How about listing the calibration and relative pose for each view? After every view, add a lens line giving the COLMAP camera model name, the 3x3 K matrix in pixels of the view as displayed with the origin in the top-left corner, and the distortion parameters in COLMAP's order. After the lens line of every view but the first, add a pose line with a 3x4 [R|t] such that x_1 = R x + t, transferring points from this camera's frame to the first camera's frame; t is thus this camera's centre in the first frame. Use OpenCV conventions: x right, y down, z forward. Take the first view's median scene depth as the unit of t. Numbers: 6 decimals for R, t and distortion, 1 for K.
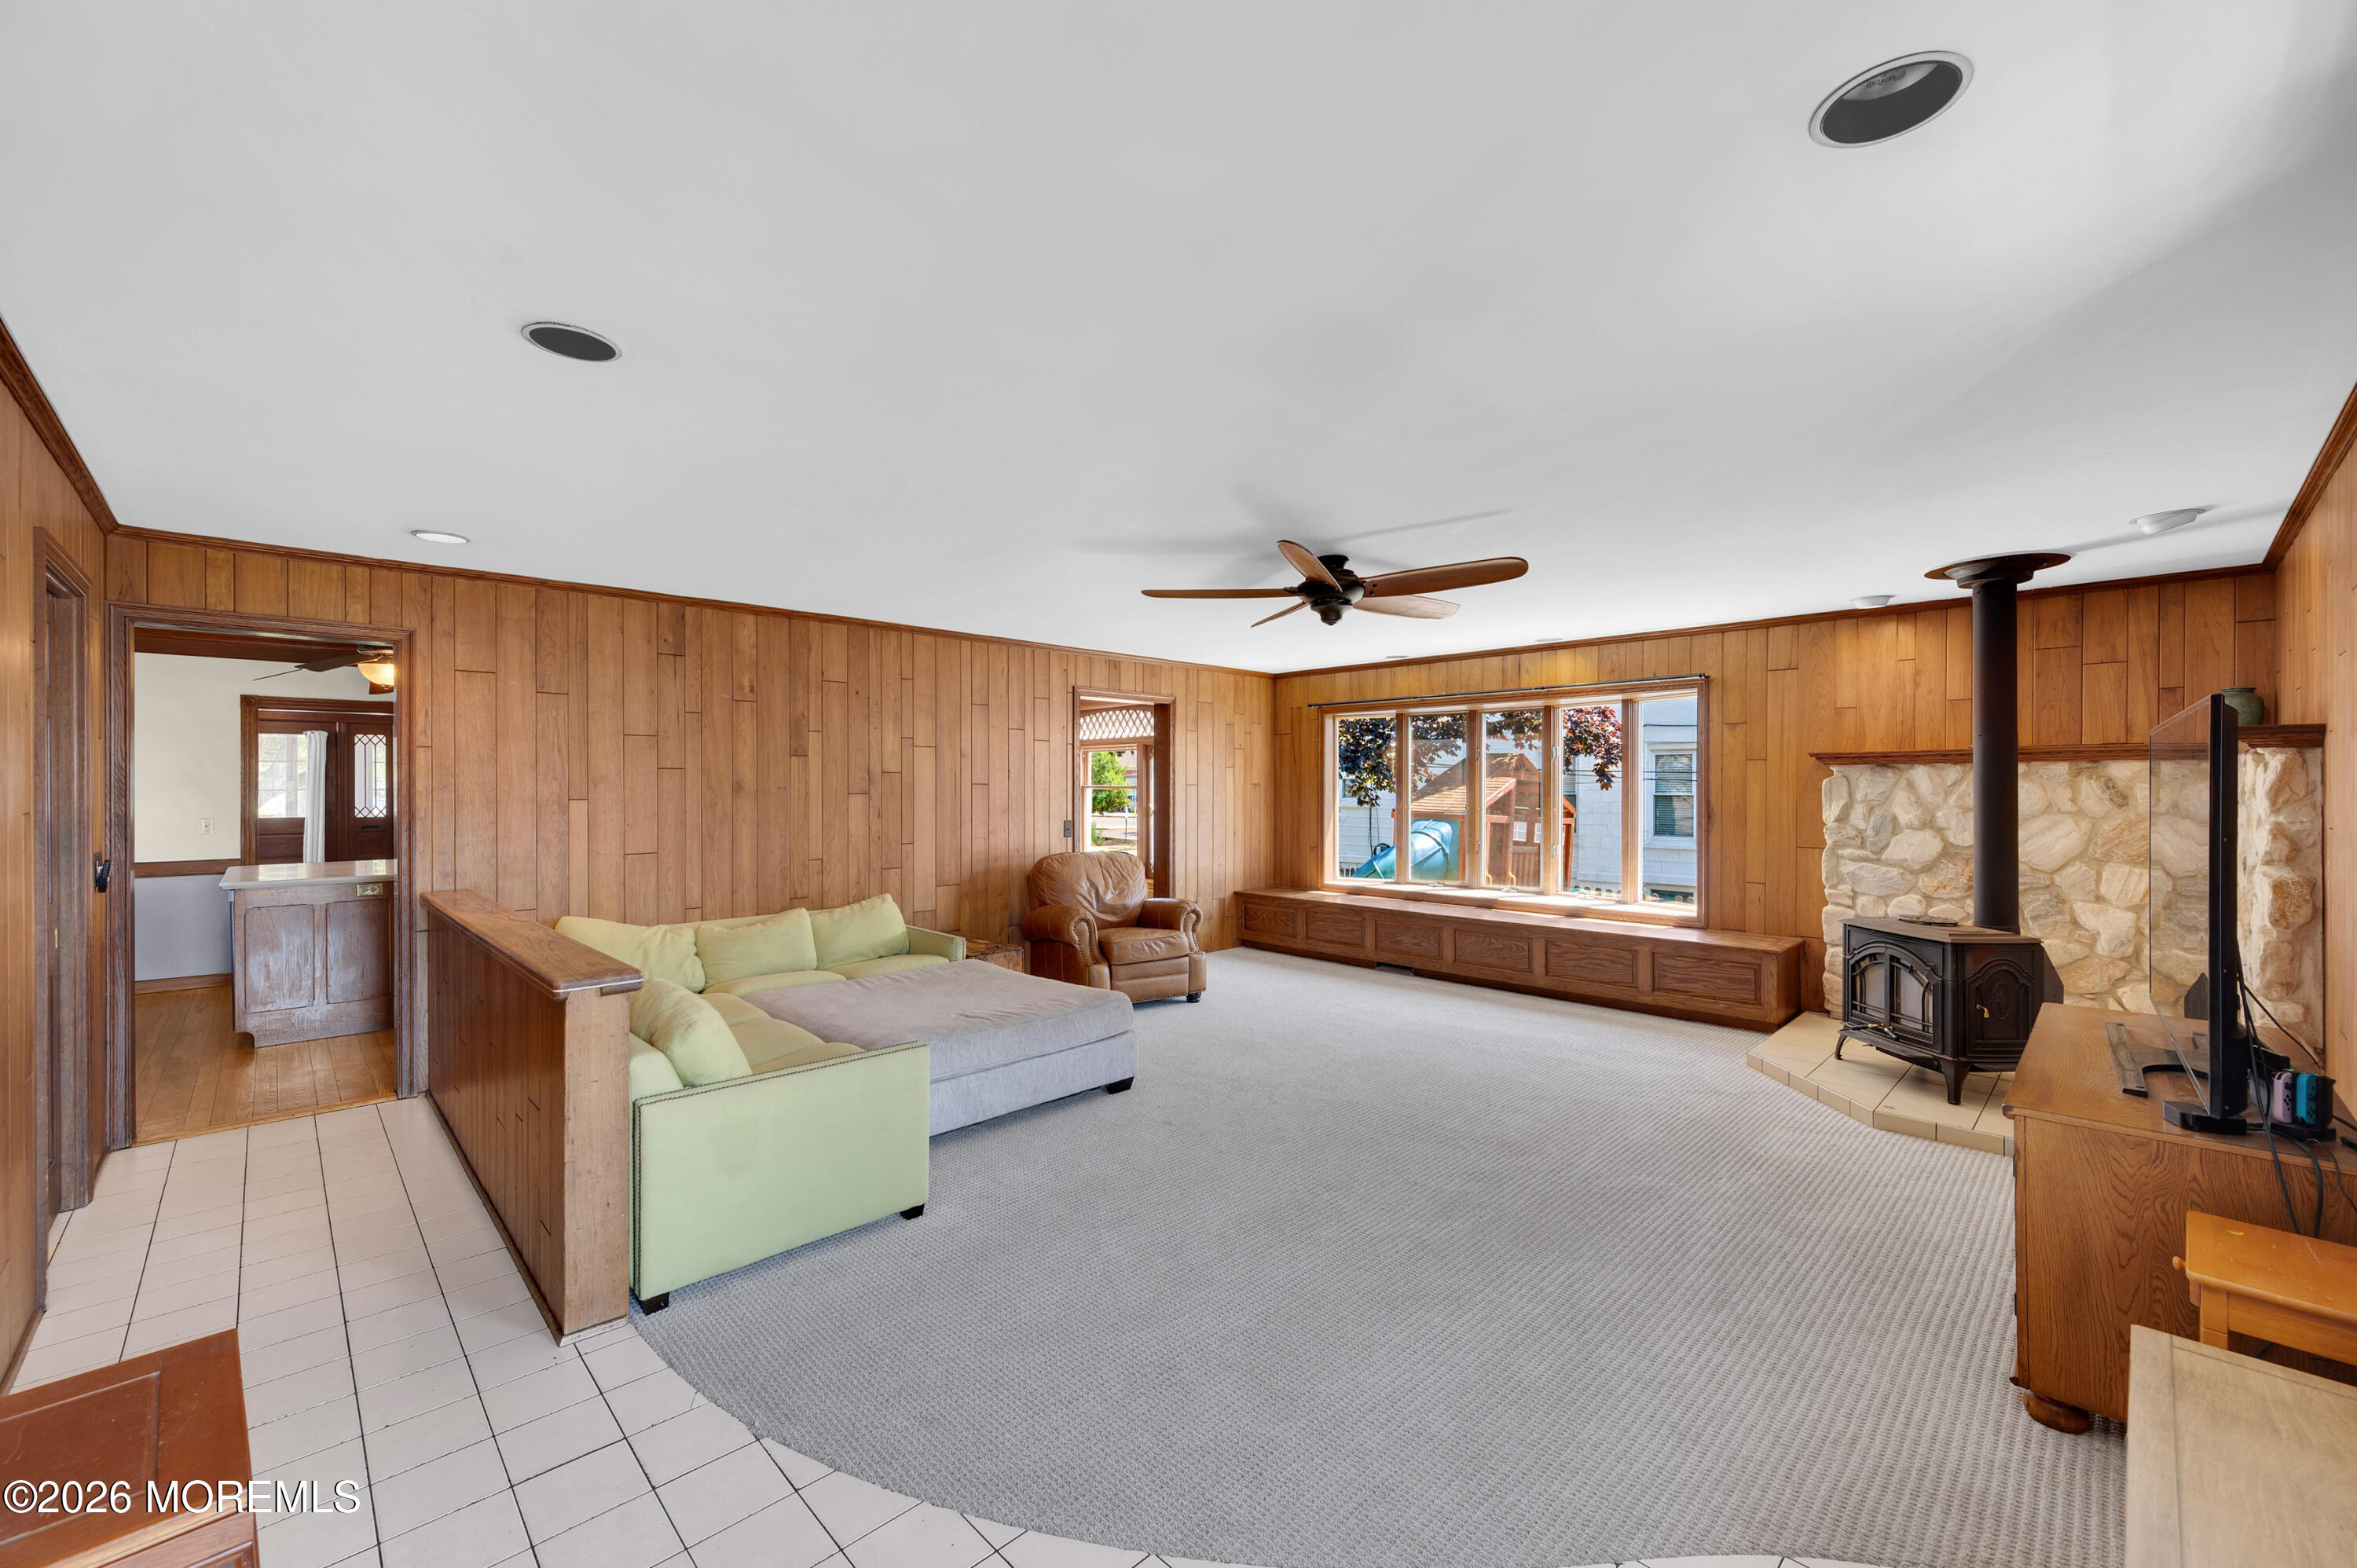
lens RADIAL K [[924.9, 0, 1183.9], [0, 924.9, 792.2], [0, 0, 1]] dist [0.002487, 0.000383]
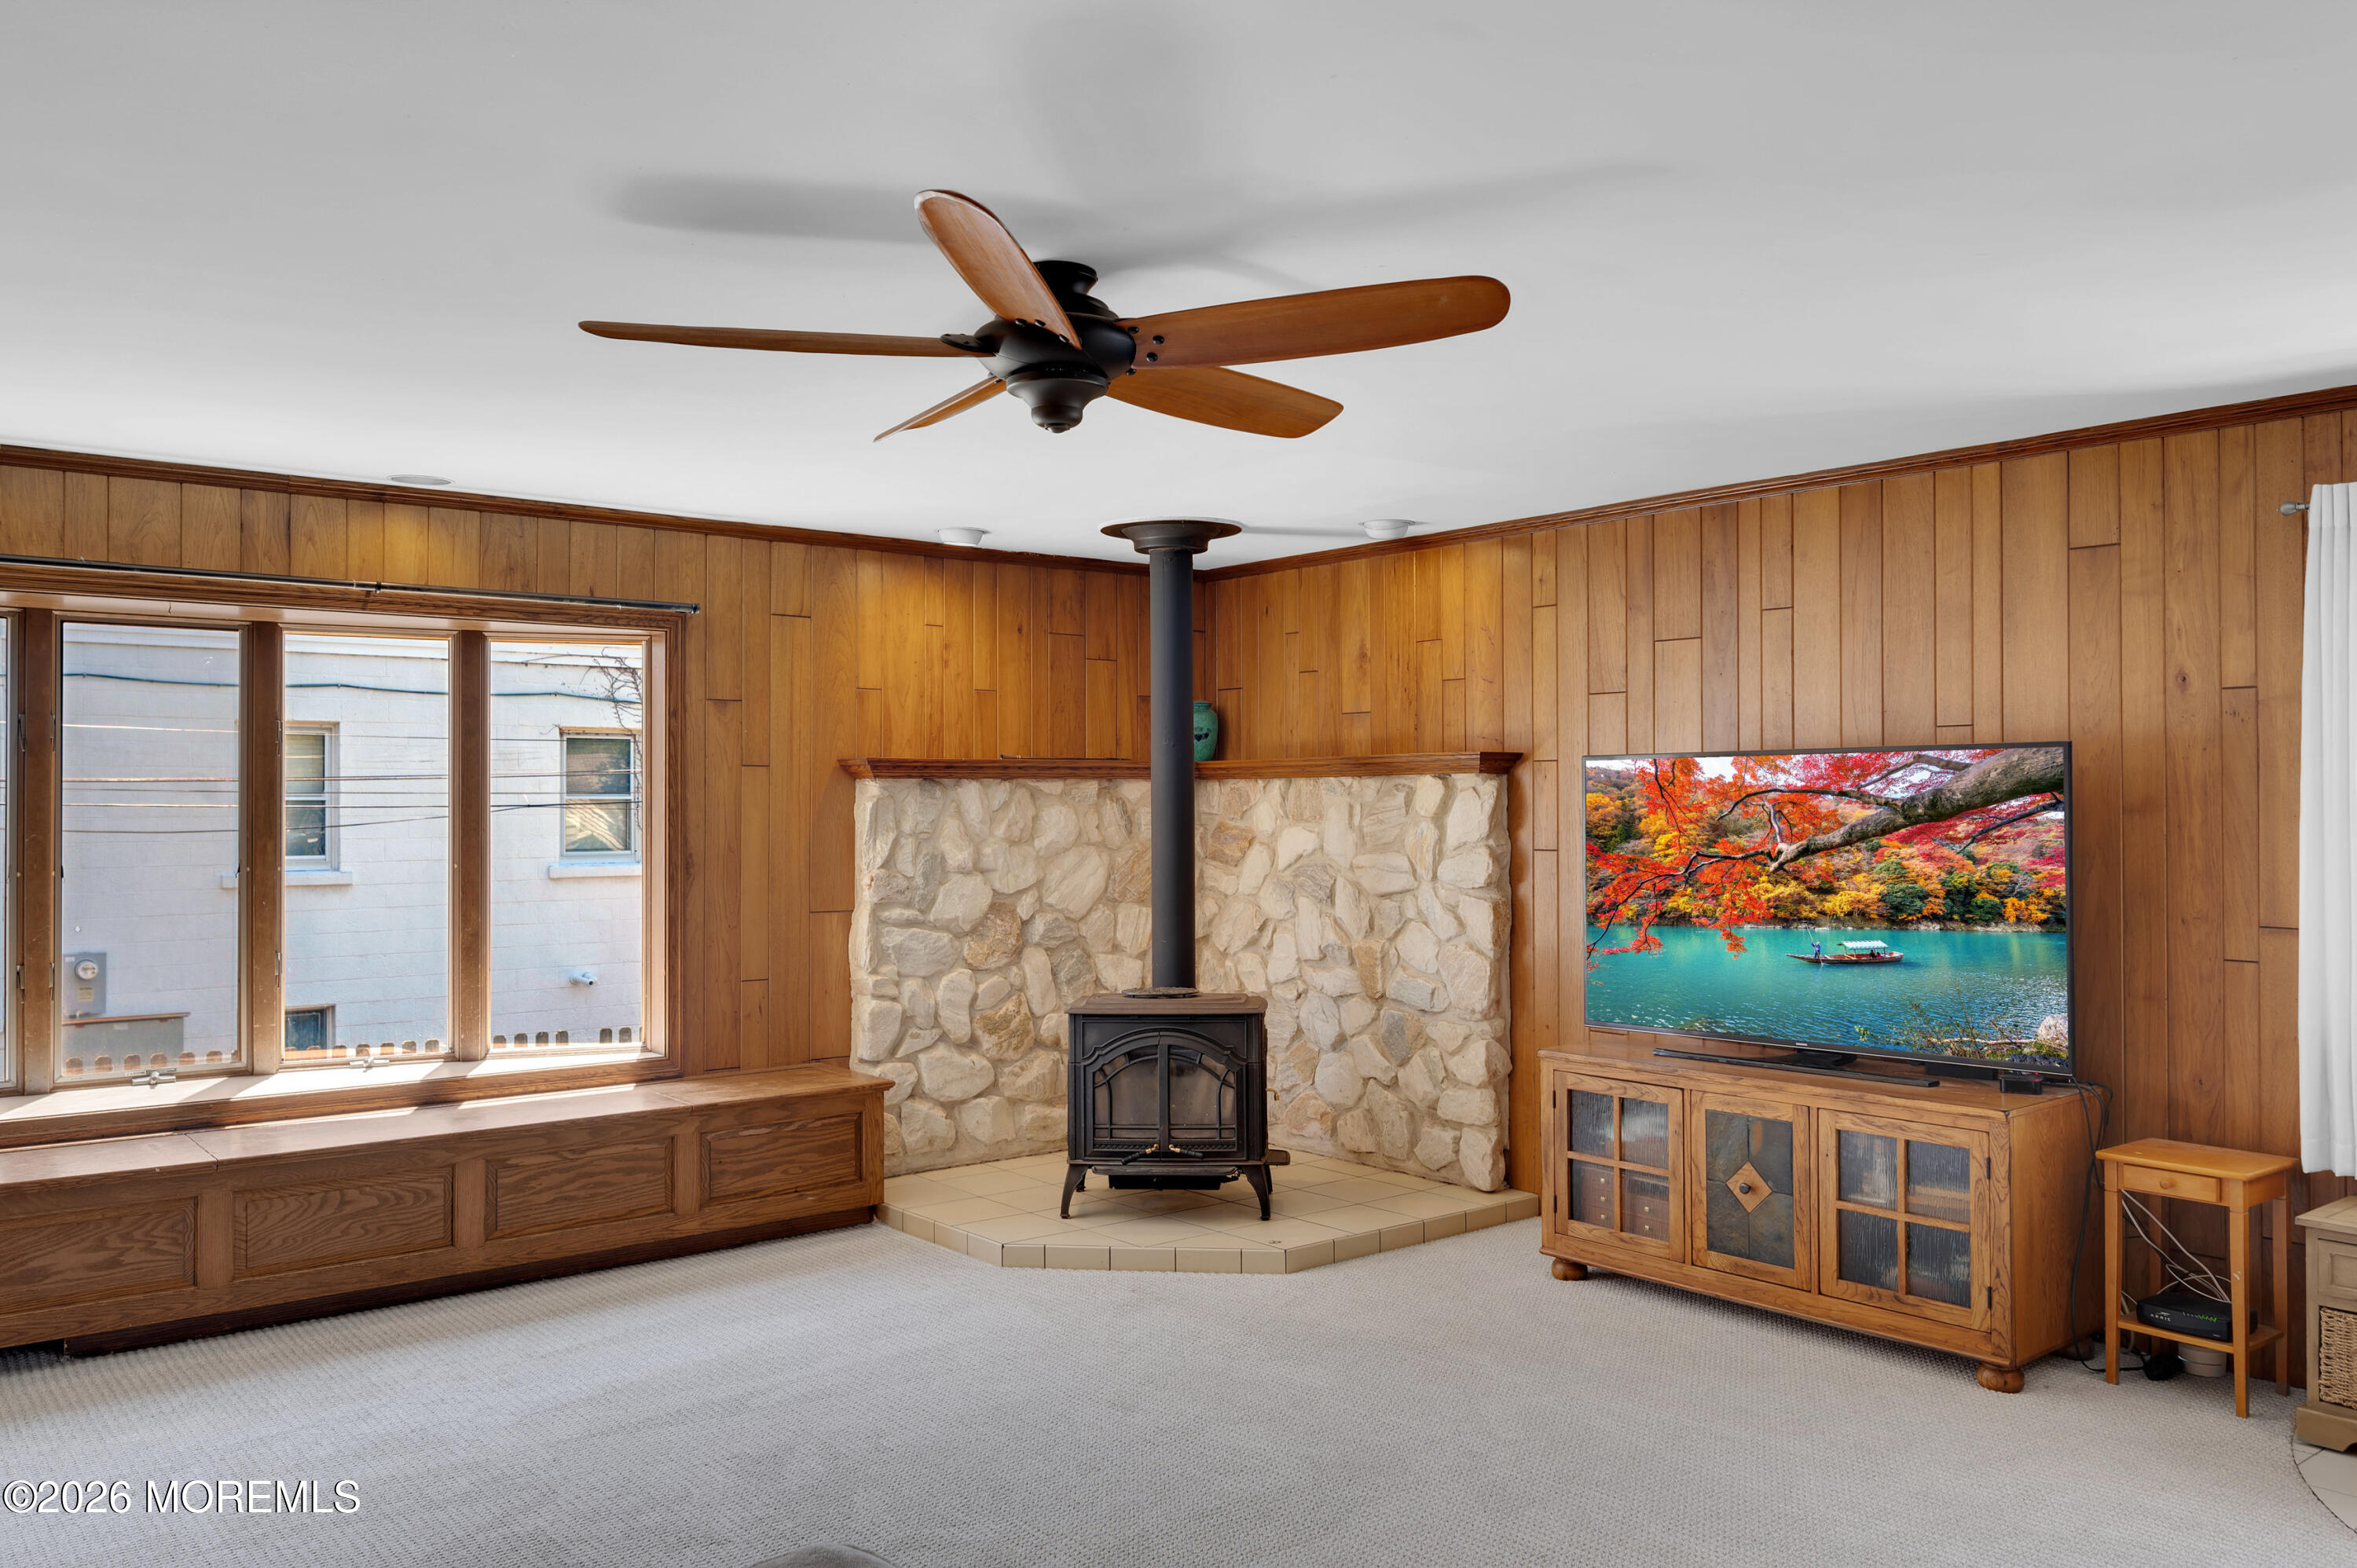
lens RADIAL K [[1843.1, 0, 1176.2], [0, 1843.1, 775.9], [0, 0, 1]] dist [0.015510, -0.001292]
pose [[0.094150, 0.011512, 0.995491, -0.547400], [0.006122, 0.999908, -0.012142, -0.014508], [-0.995539, 0.007237, 0.094071, 0.689776]]
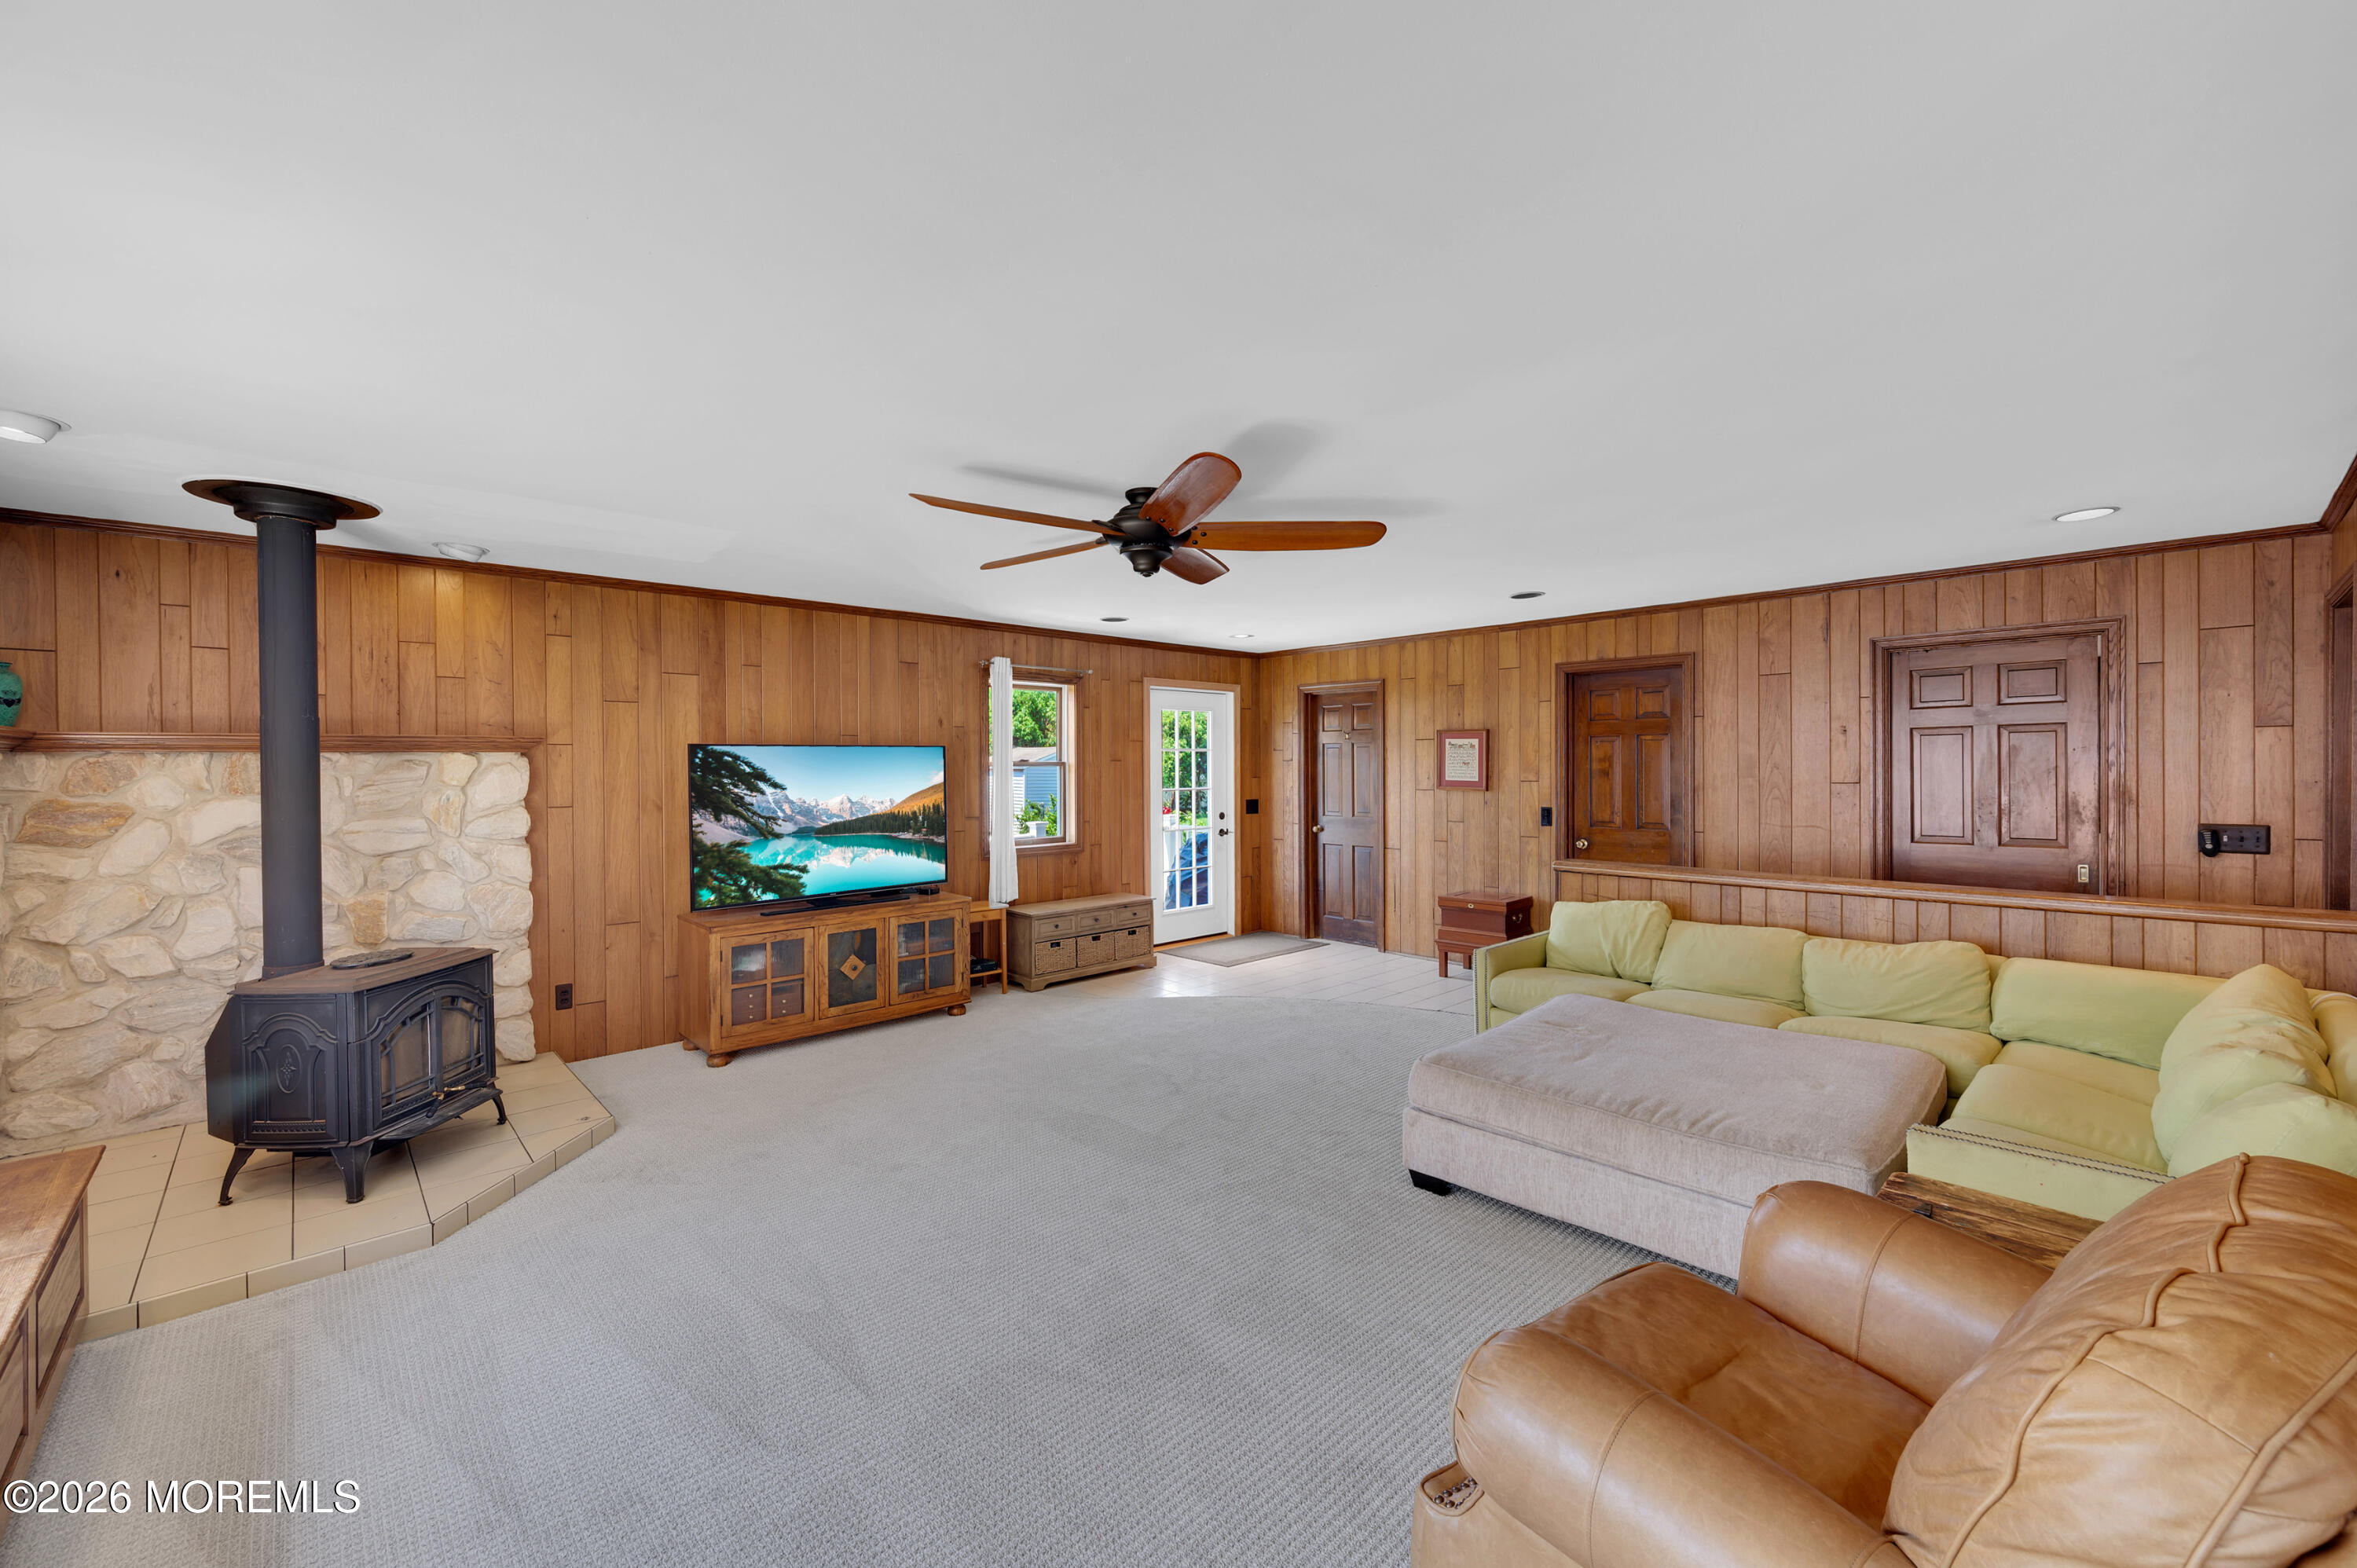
lens RADIAL K [[924.9, 0, 1182.5], [0, 924.9, 779.4], [0, 0, 1]] dist [0.002487, 0.000383]
pose [[-0.999877, 0.010690, 0.011503, 0.091345], [0.010820, 0.999877, 0.011353, -0.008549], [-0.011380, 0.011476, -0.999869, 1.420714]]
